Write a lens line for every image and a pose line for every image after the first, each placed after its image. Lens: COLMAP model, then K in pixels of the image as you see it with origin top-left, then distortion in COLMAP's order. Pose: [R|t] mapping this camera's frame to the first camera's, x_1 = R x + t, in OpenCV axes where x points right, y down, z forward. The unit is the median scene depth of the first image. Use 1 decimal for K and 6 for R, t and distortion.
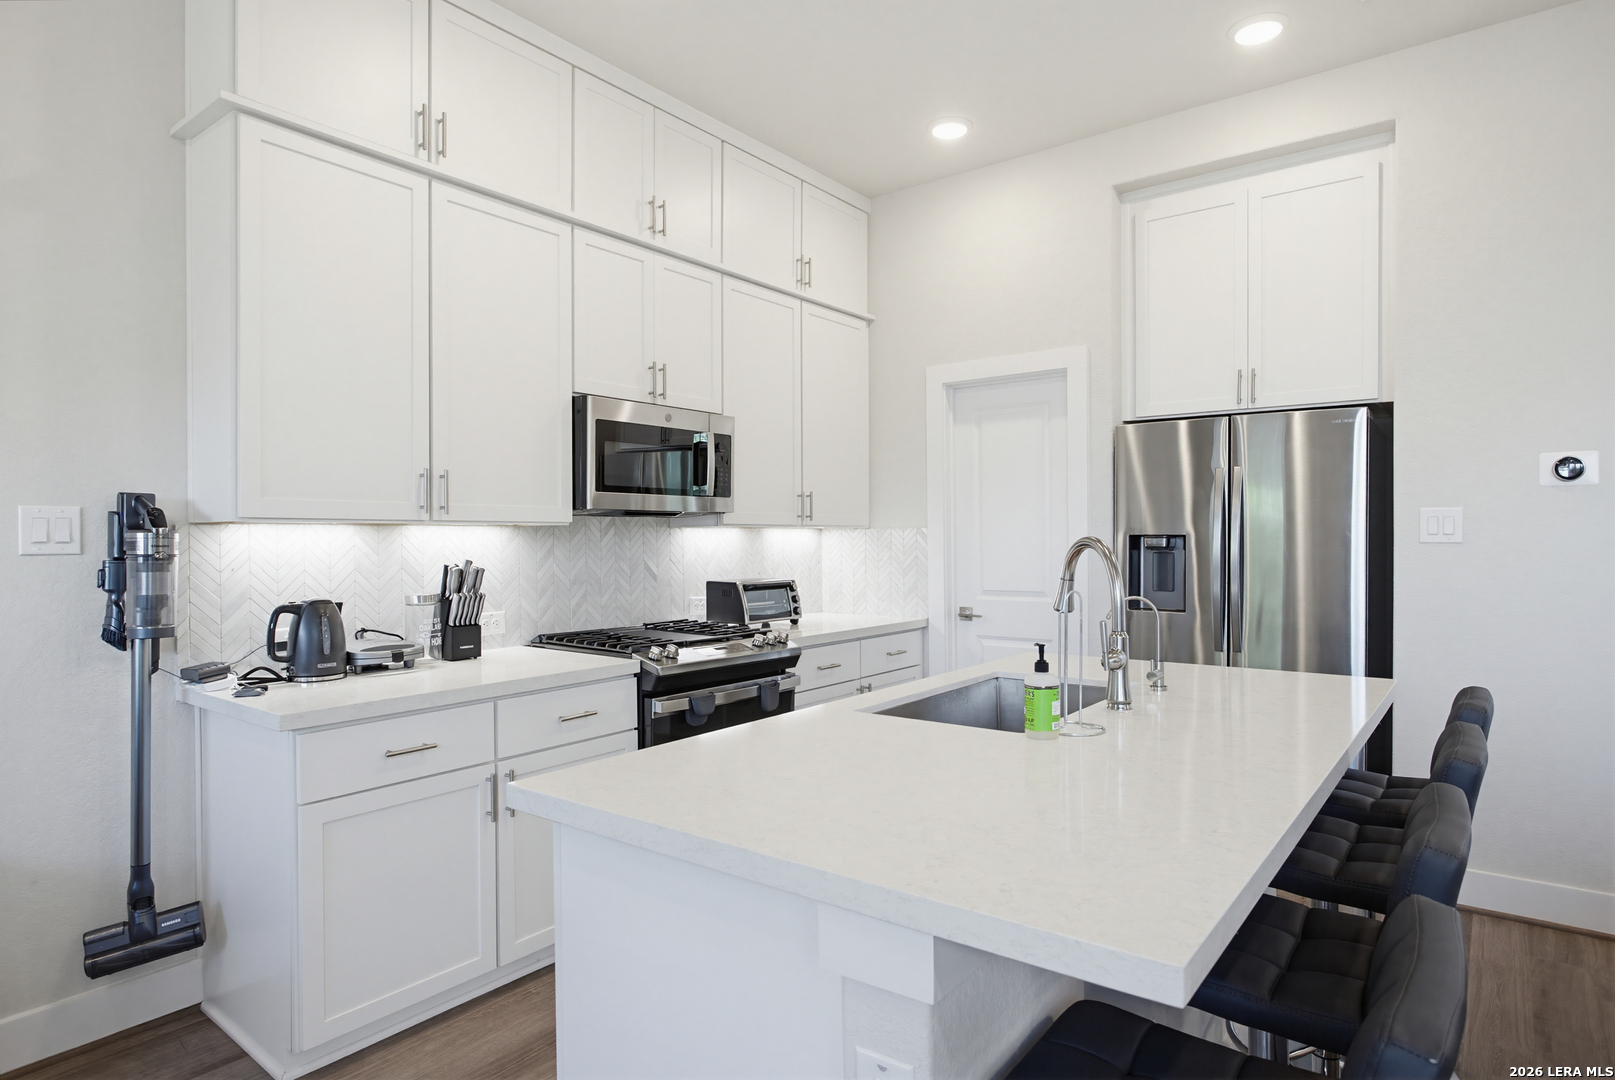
lens RADIAL K [[899.9, 0, 814.6], [0, 899.9, 538.8], [0, 0, 1]] dist [-0.003348, -0.000718]
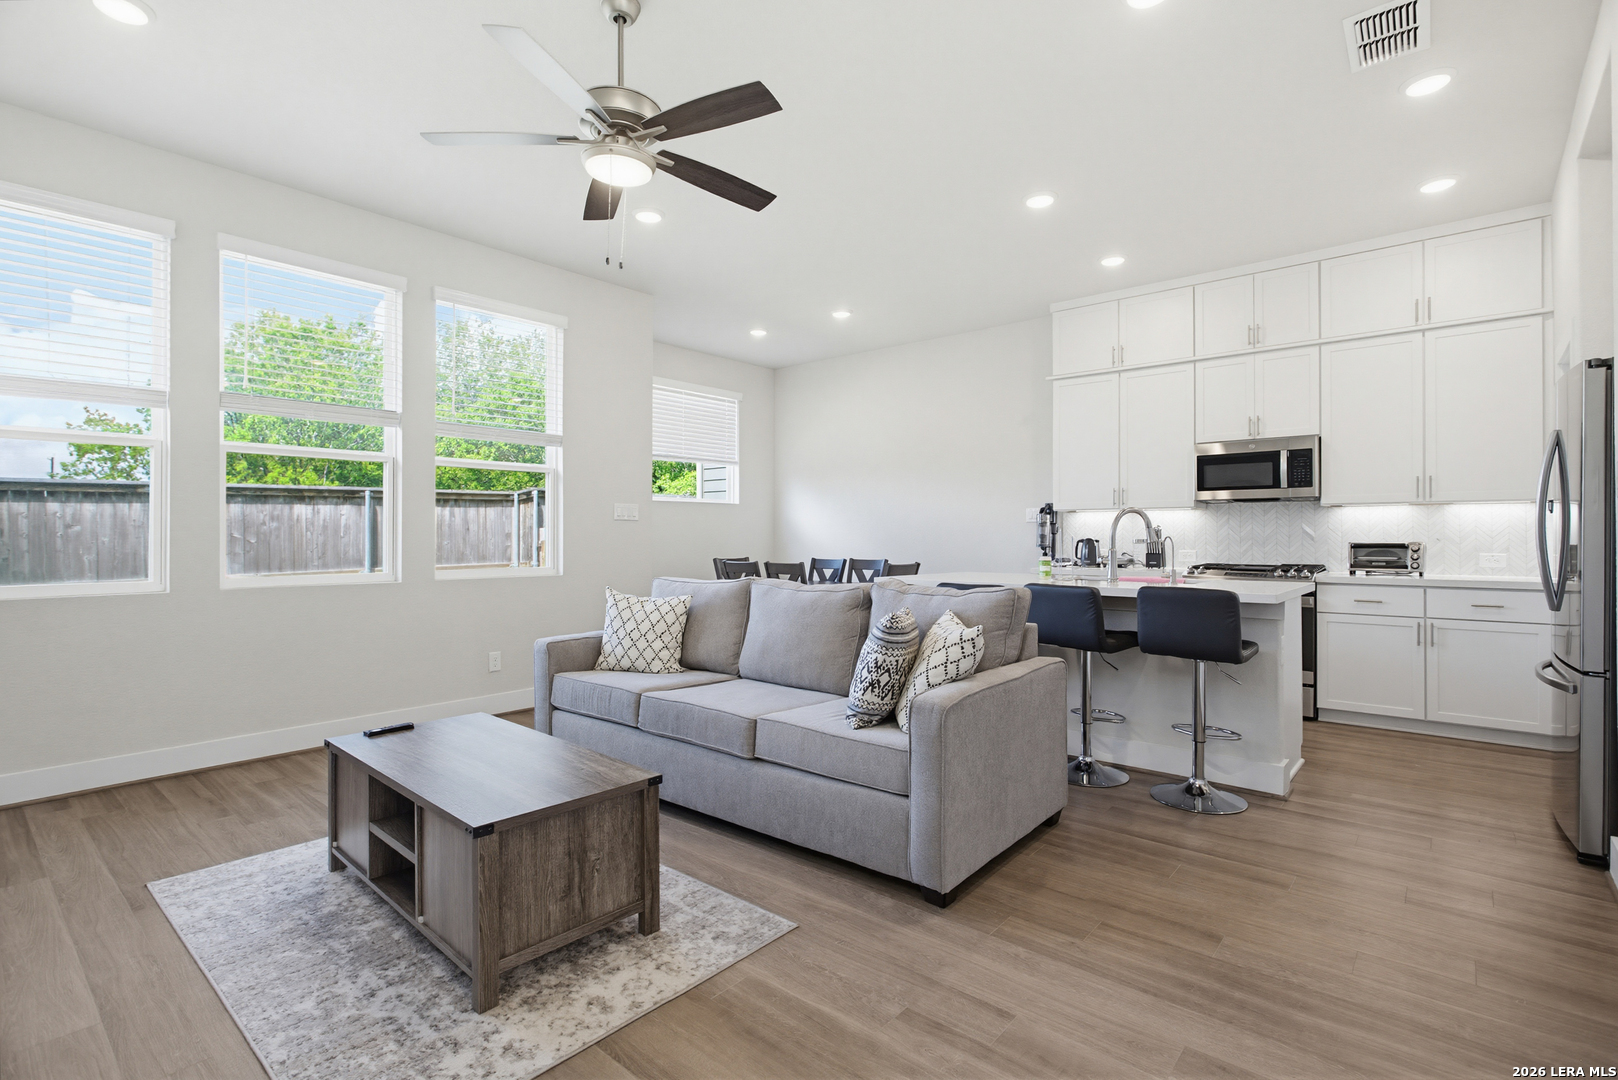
lens RADIAL K [[750.8, 0, 811.5], [0, 750.8, 531.3], [0, 0, 1]] dist [-0.003594, -0.000494]
pose [[-0.048028, -0.000598, -0.998846, 1.585698], [-0.001637, 0.999999, -0.000520, 0.043012], [0.998845, 0.001610, -0.048029, 0.219619]]
